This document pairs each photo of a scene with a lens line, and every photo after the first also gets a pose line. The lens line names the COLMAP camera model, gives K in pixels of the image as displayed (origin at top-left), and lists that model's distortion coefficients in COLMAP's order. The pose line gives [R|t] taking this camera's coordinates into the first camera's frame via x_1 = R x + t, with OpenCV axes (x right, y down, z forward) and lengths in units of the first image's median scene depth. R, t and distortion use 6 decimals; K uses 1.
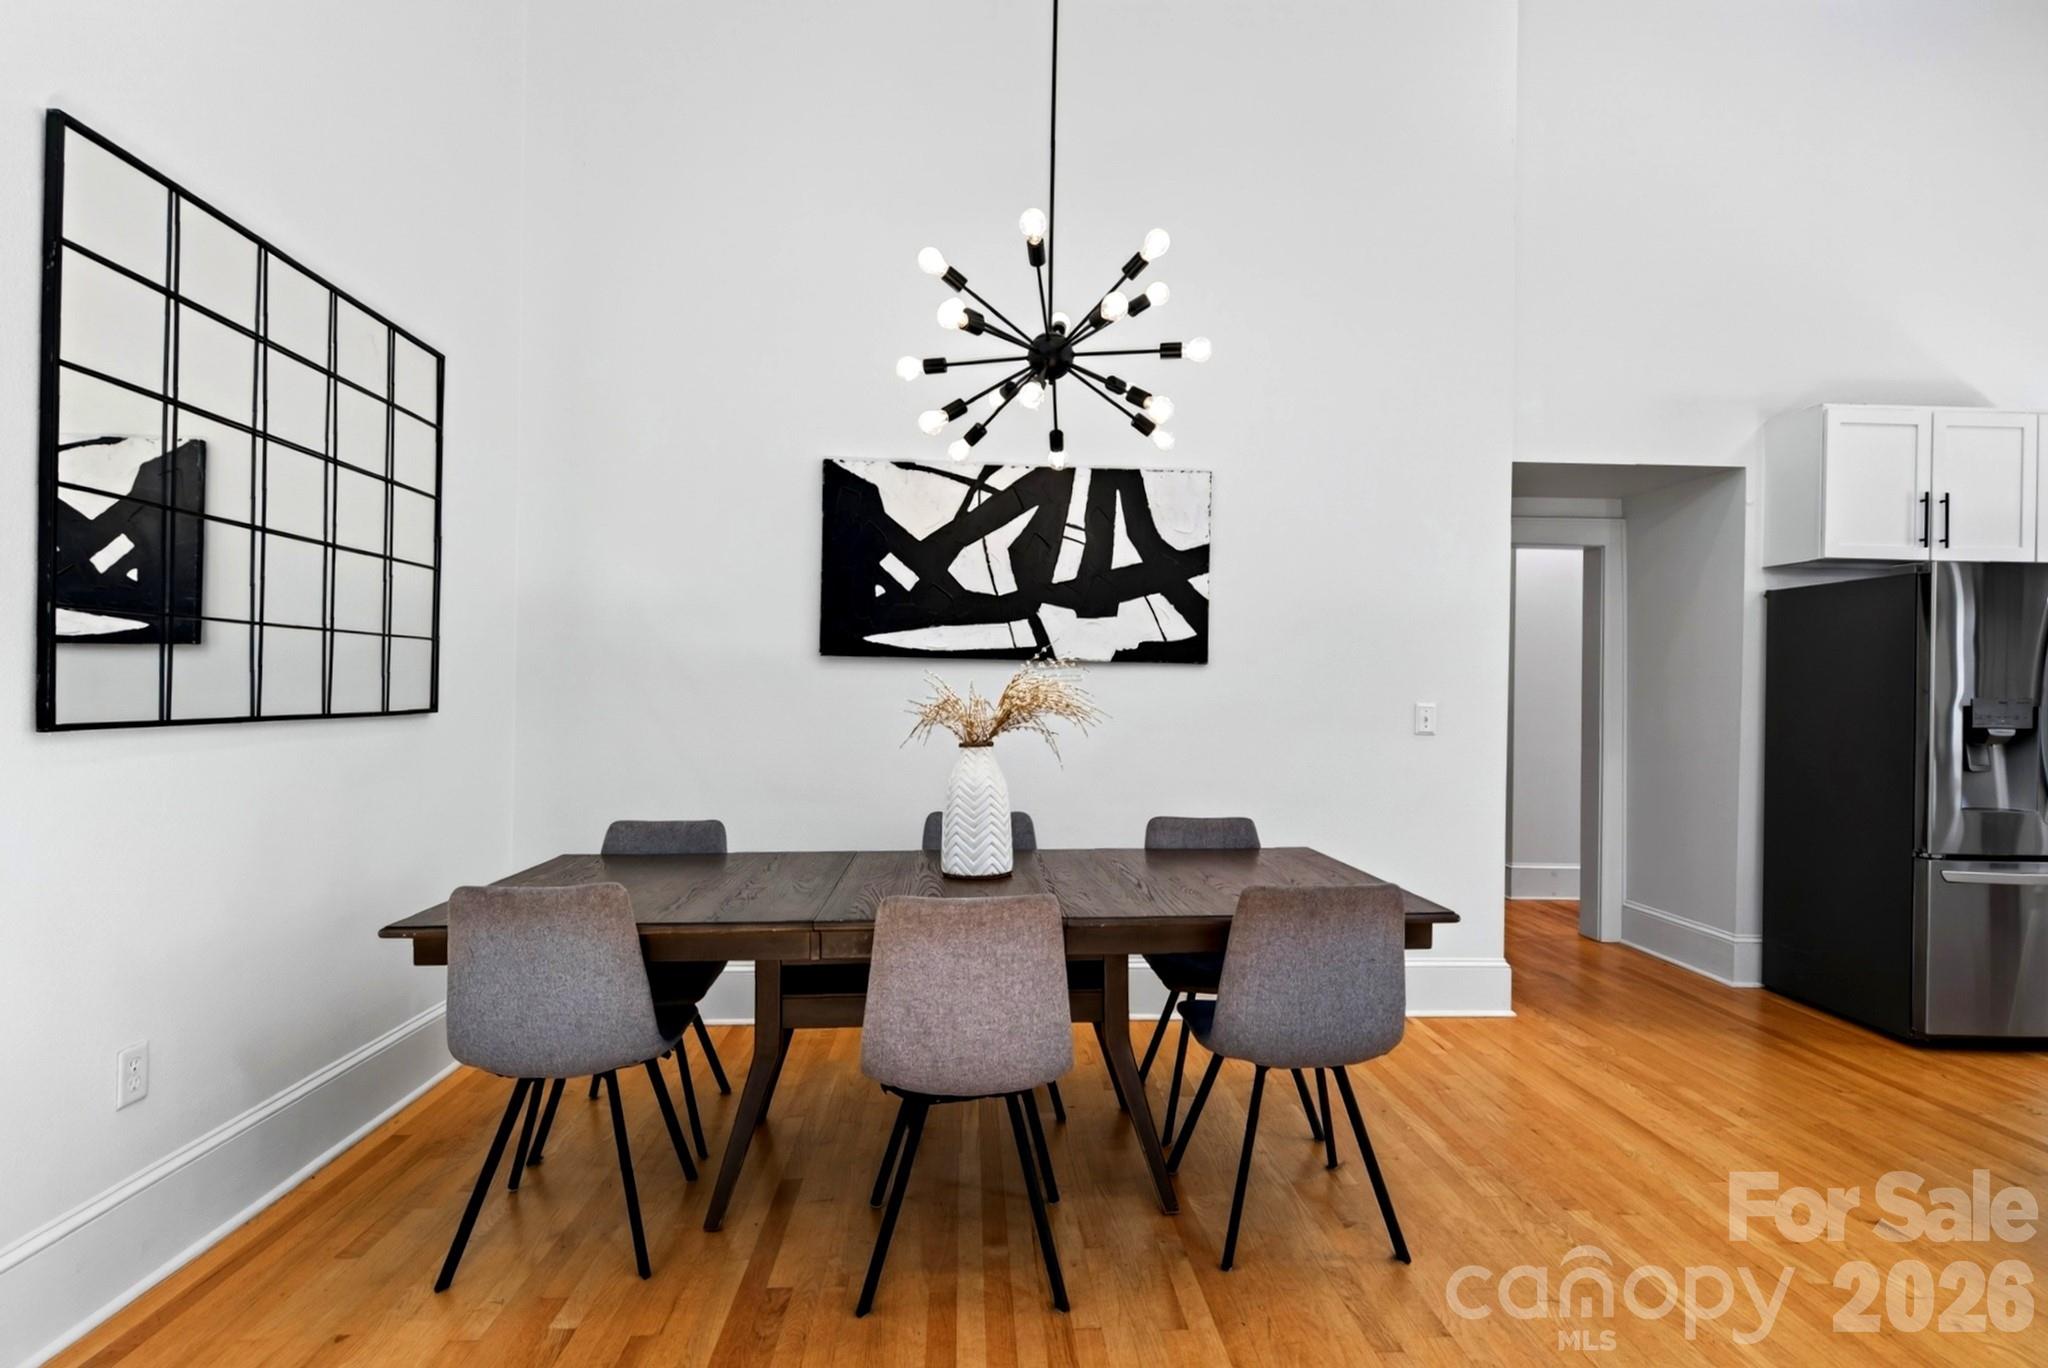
lens RADIAL K [[1109.5, 0, 1024.0], [0, 1109.5, 684.0], [0, 0, 1]] dist [-0.001046, -0.000118]
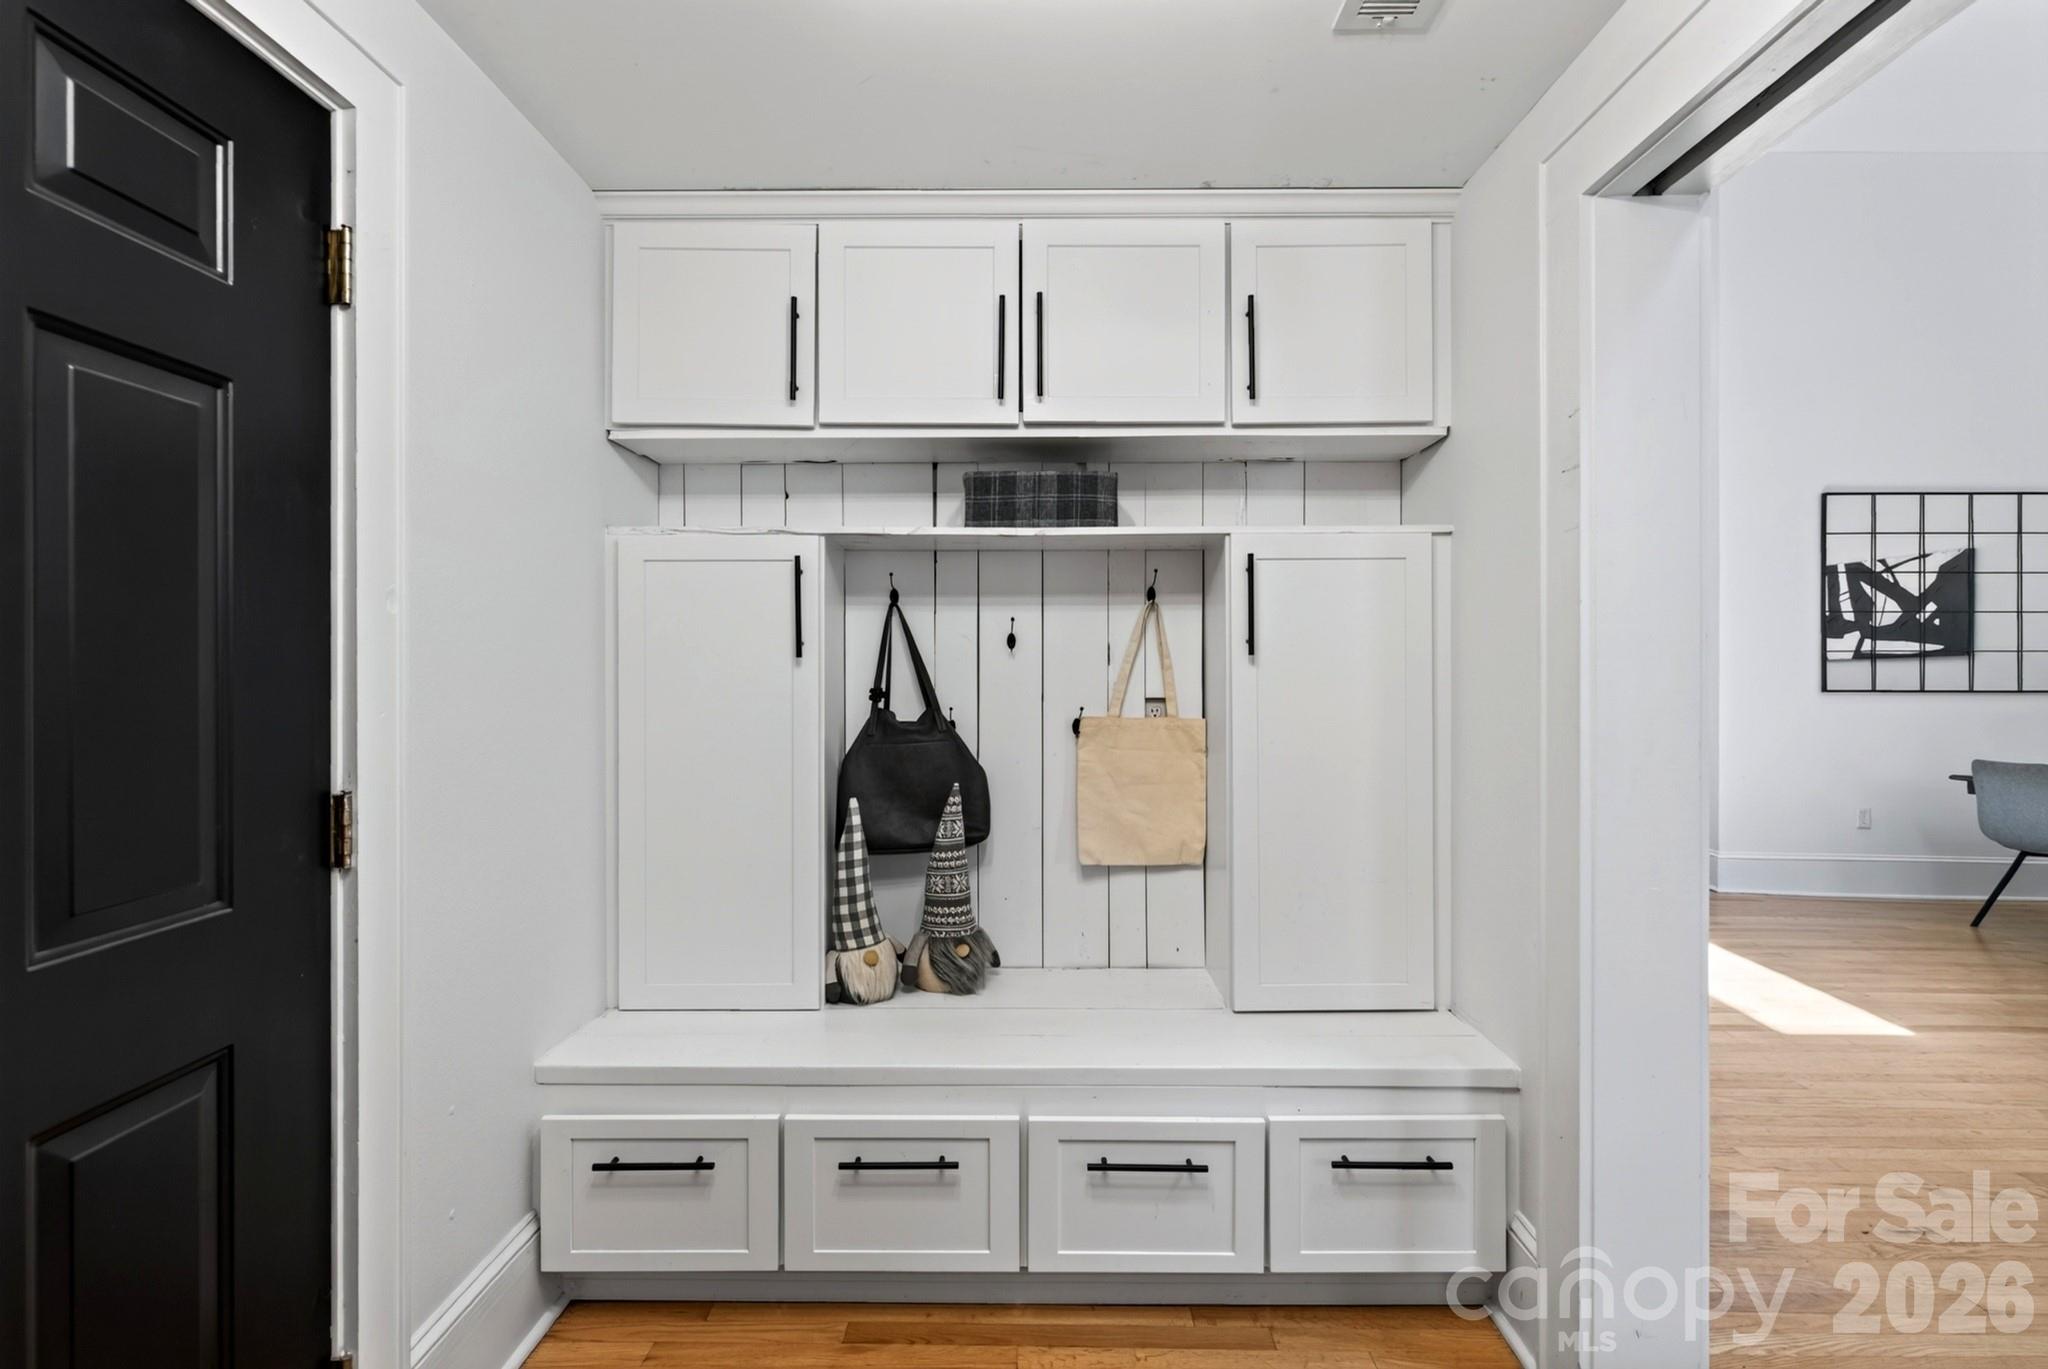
lens RADIAL K [[919.3, 0, 1028.4], [0, 919.3, 677.5], [0, 0, 1]] dist [-0.000381, 0.000018]
pose [[-0.046789, 0.005106, -0.998892, 1.547176], [0.006476, 0.999967, 0.004808, -0.021694], [0.998884, -0.006244, -0.046821, -0.951653]]
